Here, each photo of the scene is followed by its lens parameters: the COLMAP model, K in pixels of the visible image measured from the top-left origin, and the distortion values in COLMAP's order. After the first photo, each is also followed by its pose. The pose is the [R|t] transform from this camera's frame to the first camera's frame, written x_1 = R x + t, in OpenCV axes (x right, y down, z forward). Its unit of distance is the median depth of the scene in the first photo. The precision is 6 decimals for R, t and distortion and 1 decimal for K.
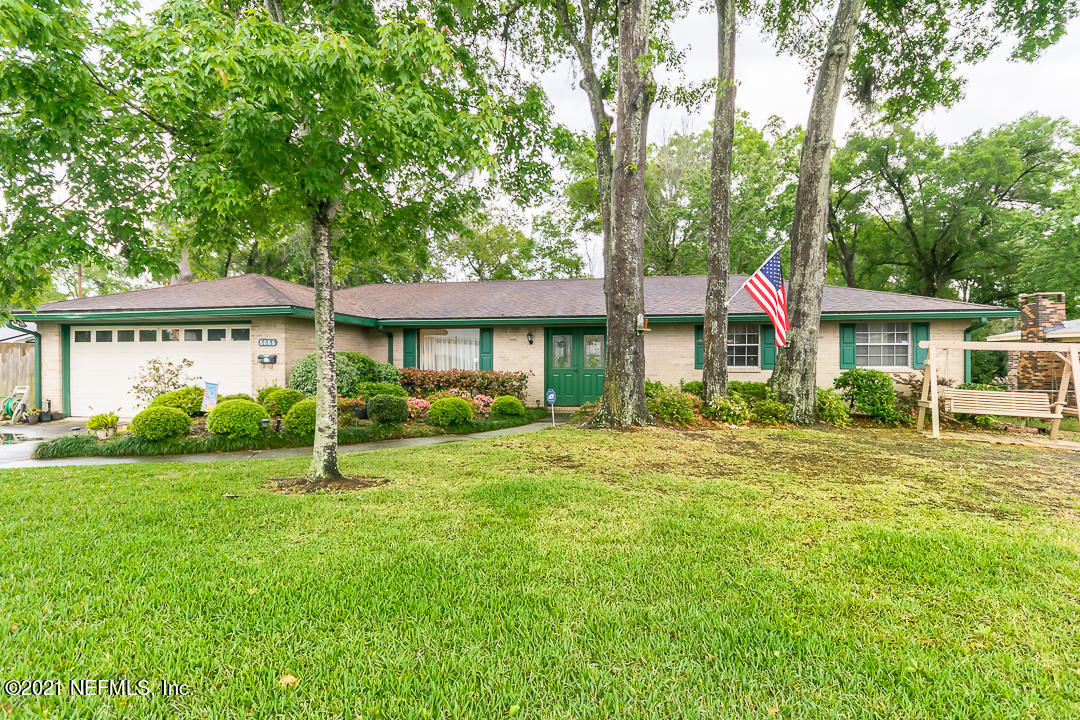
lens RADIAL K [[554.8, 0, 540.0], [0, 554.8, 360.0], [0, 0, 1]] dist [0.002156, 0.000435]
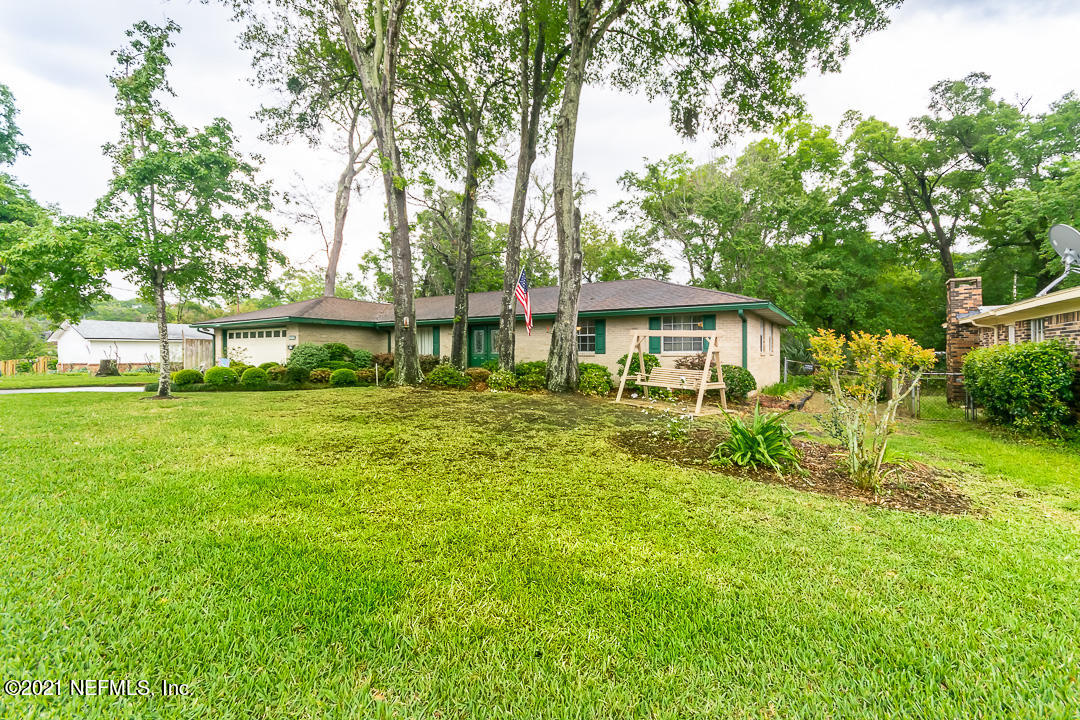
lens RADIAL K [[484.8, 0, 540.3], [0, 484.8, 343.4], [0, 0, 1]] dist [-0.000113, 0.000053]
pose [[0.923849, -0.007513, -0.382683, 0.755430], [0.000621, 0.999835, -0.018129, 0.013530], [0.382756, 0.016511, 0.923702, -0.107473]]
